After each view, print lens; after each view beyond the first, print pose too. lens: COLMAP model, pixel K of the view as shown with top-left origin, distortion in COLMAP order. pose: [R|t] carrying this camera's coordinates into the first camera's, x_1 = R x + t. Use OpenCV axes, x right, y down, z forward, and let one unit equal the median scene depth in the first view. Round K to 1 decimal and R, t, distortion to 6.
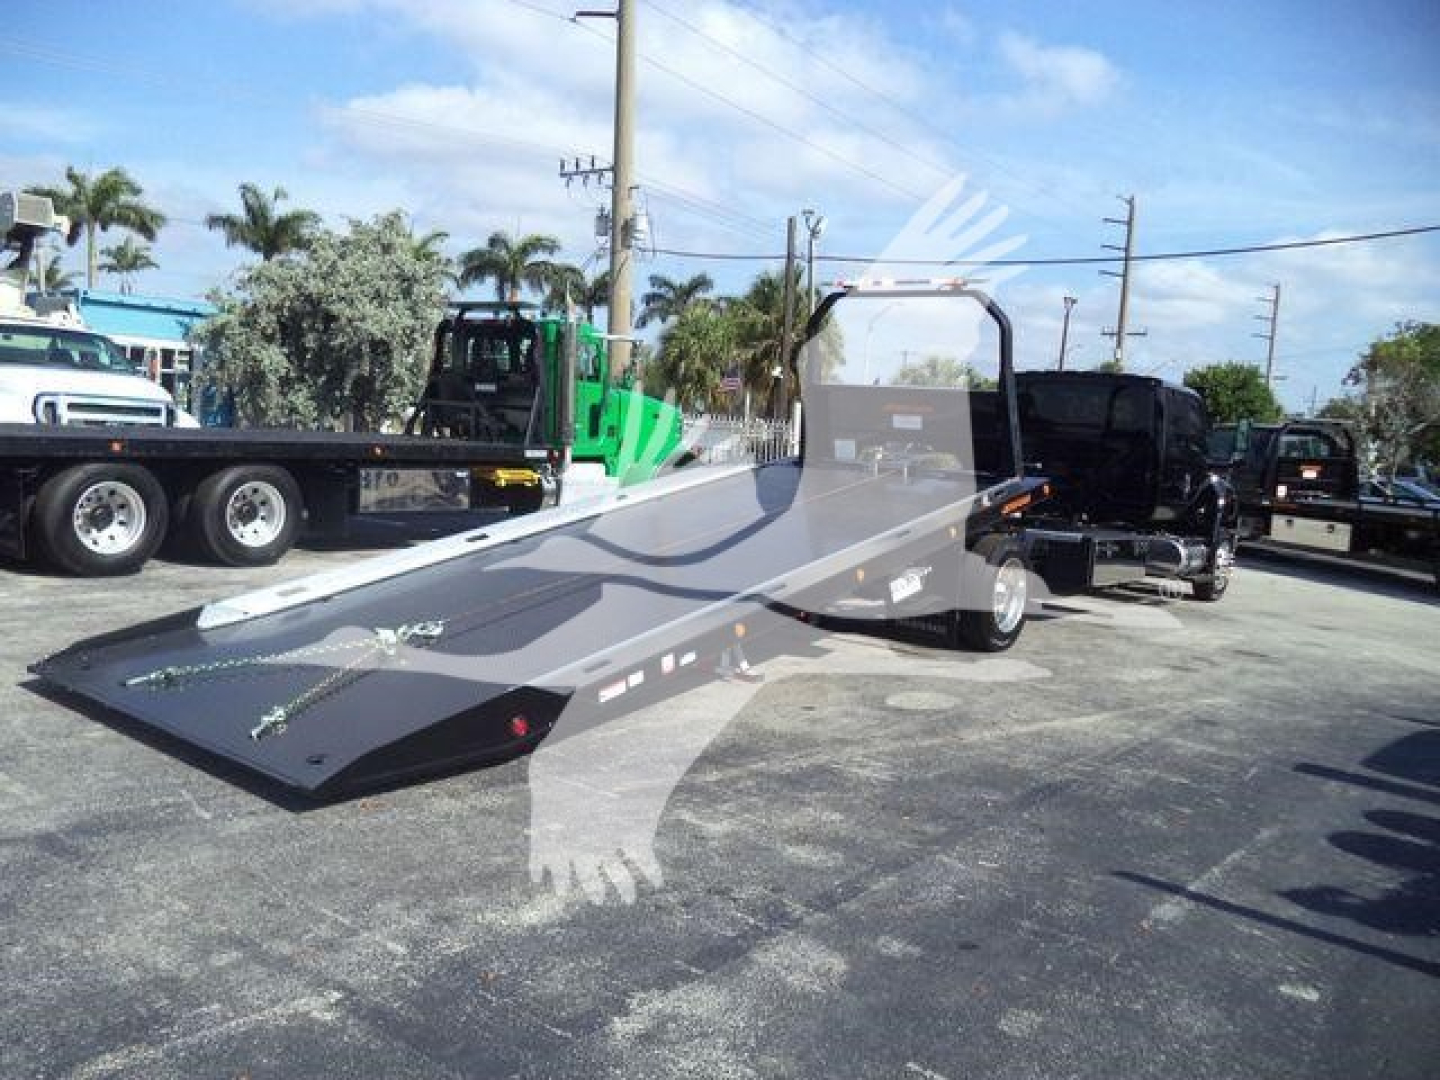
lens RADIAL K [[1175.7, 0, 732.9], [0, 1175.7, 534.4], [0, 0, 1]] dist [-0.020960, 0.001476]
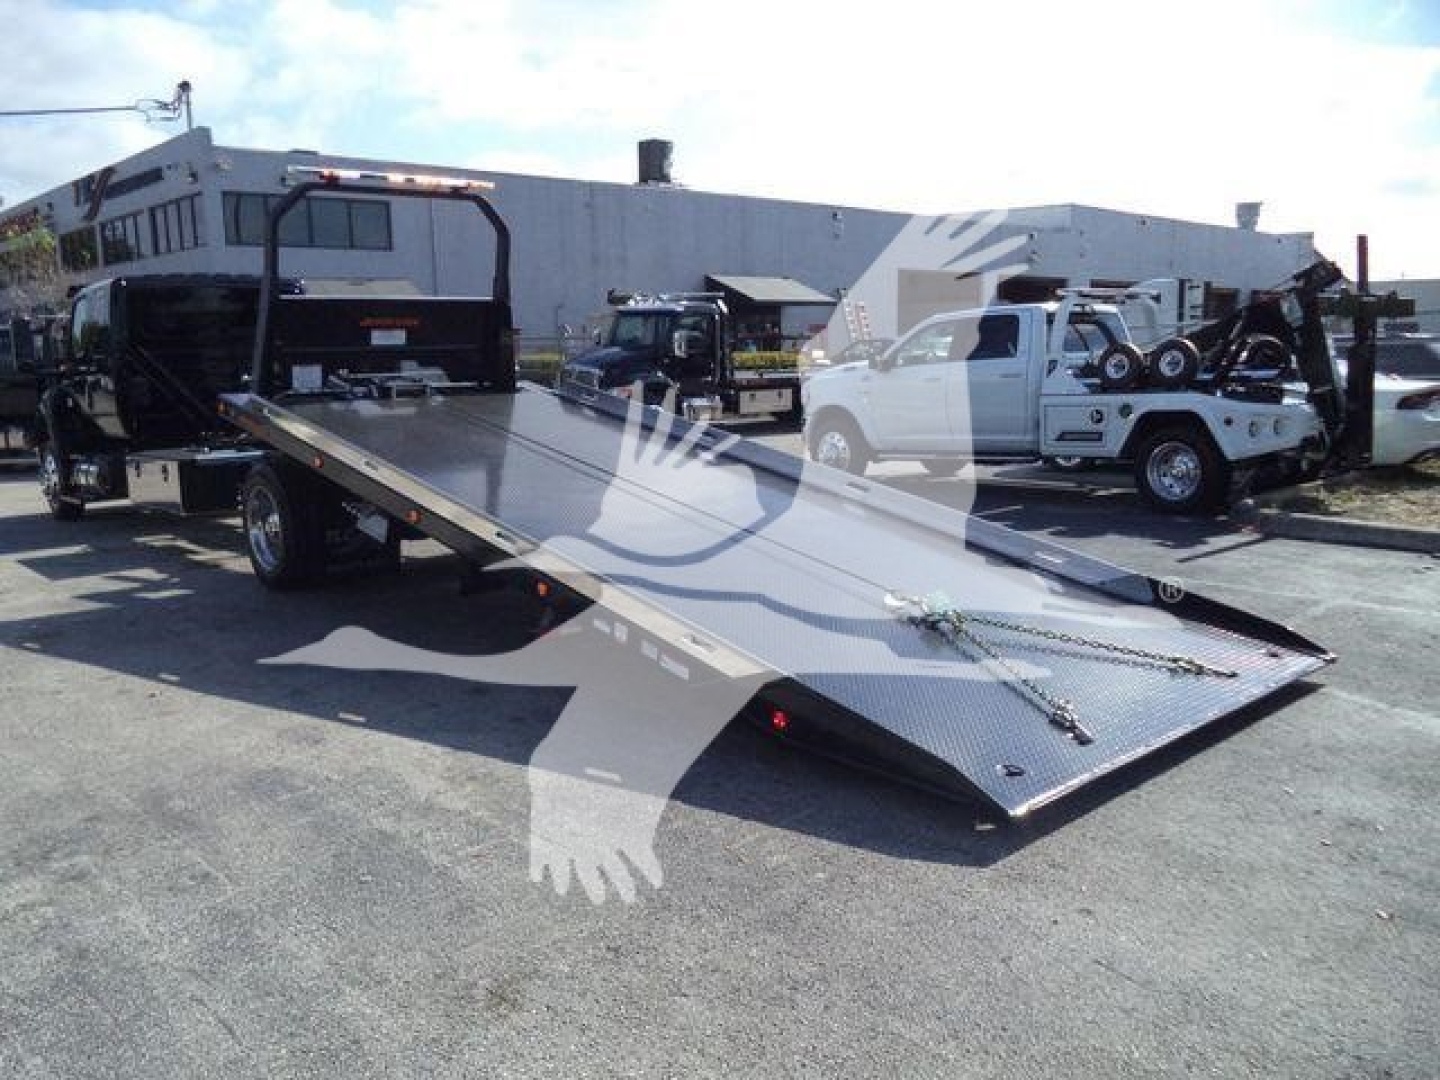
lens RADIAL K [[1174.1, 0, 723.0], [0, 1174.1, 536.6], [0, 0, 1]] dist [-0.033009, 0.002144]
pose [[0.180580, -0.232784, 0.955616, -0.380466], [0.134306, 0.968324, 0.210500, -0.056309], [-0.974347, 0.090333, 0.206125, 0.324550]]
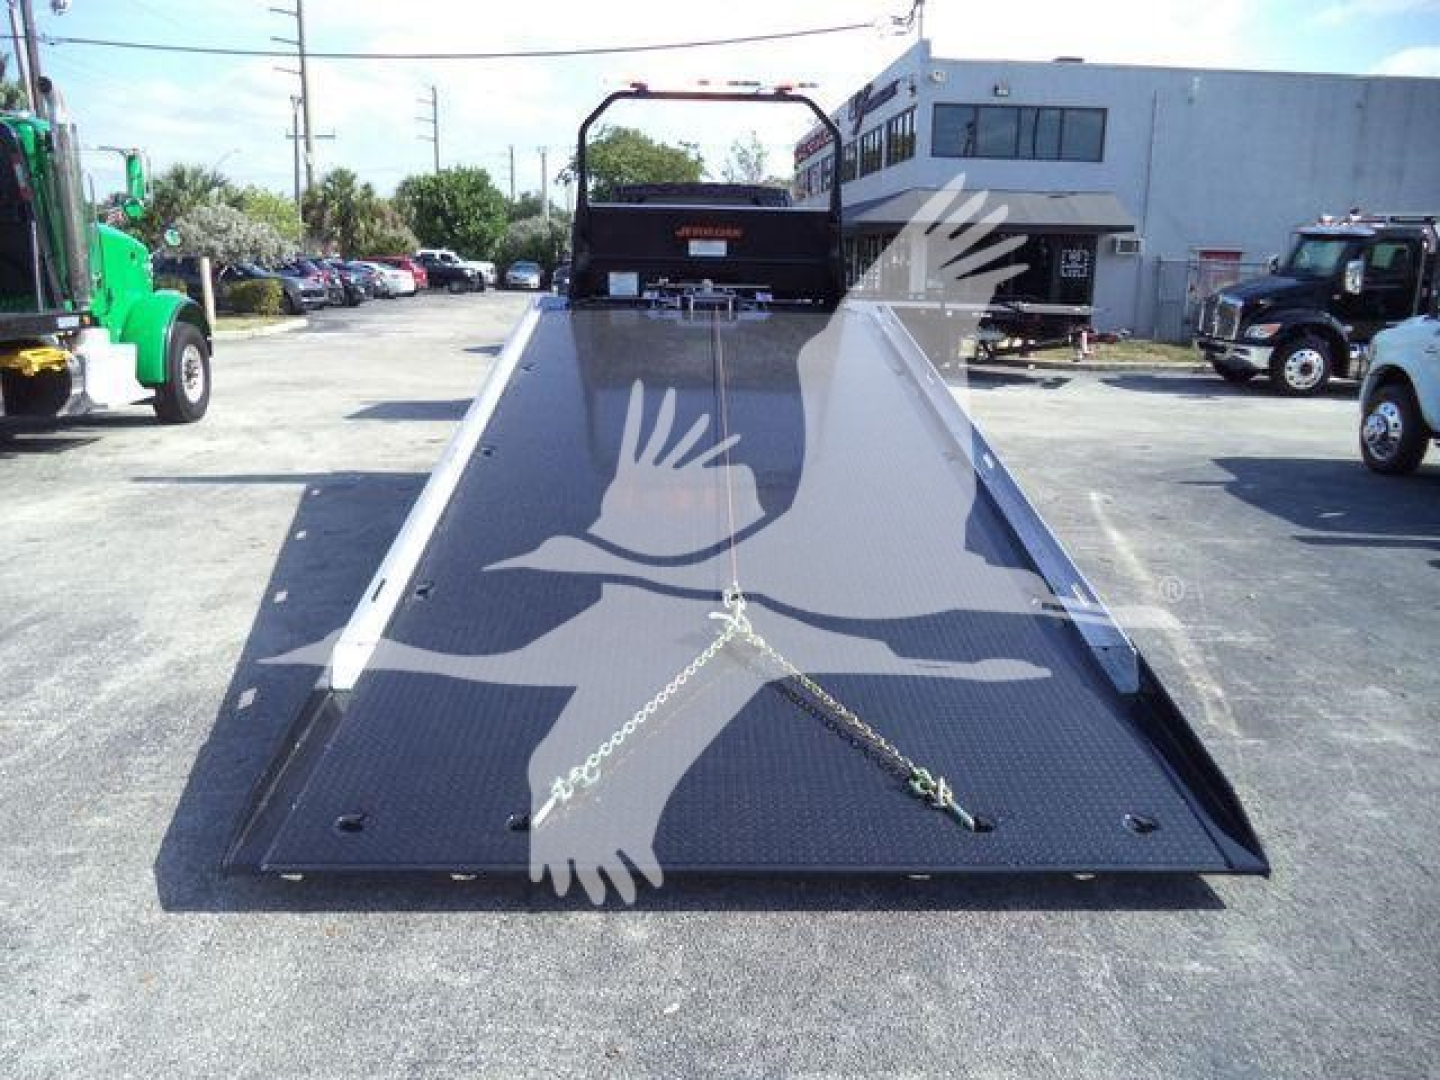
lens RADIAL K [[1179.8, 0, 720.0], [0, 1179.8, 540.0], [0, 0, 1]] dist [-0.034665, 0.002364]
pose [[0.771422, -0.200472, 0.603920, -0.234178], [0.099605, 0.975420, 0.196559, -0.030702], [-0.628480, -0.091476, 0.772428, 0.168369]]
